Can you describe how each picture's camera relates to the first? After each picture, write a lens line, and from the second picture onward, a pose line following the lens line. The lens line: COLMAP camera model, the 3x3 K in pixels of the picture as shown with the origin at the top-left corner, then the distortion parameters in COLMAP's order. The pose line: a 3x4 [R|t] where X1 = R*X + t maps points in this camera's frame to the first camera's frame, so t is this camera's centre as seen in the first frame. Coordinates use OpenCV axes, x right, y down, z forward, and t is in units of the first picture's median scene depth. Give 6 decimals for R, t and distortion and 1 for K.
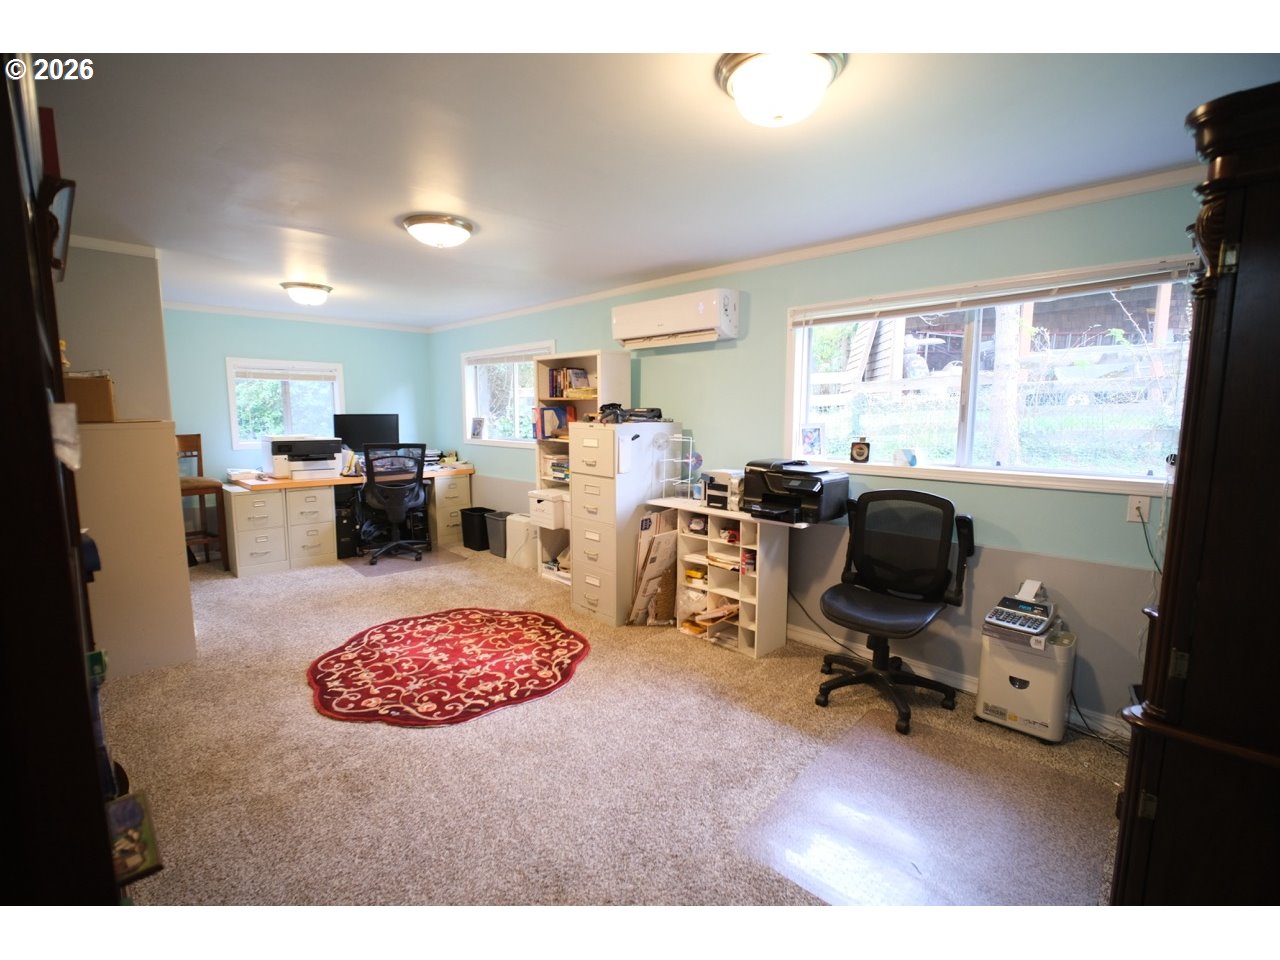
lens RADIAL K [[580.7, 0, 642.7], [0, 580.7, 481.2], [0, 0, 1]] dist [-0.012296, -0.003336]
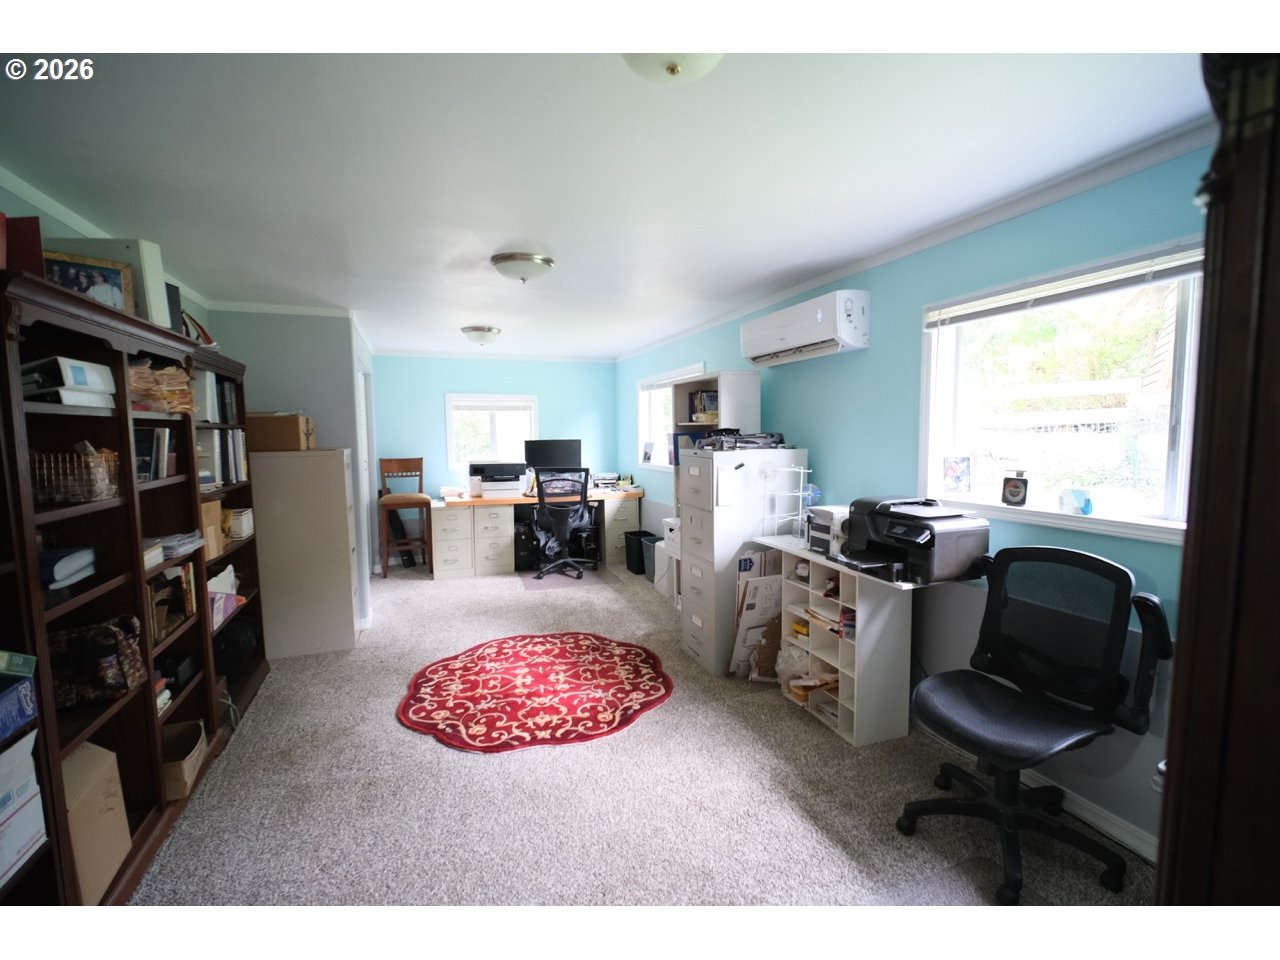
lens RADIAL K [[580.7, 0, 638.8], [0, 580.7, 482.0], [0, 0, 1]] dist [-0.012296, -0.003336]
pose [[0.908546, 0.022779, -0.417164, 0.225891], [-0.037109, 0.998966, -0.026274, -0.022971], [0.416134, 0.039352, 0.908451, 0.128168]]
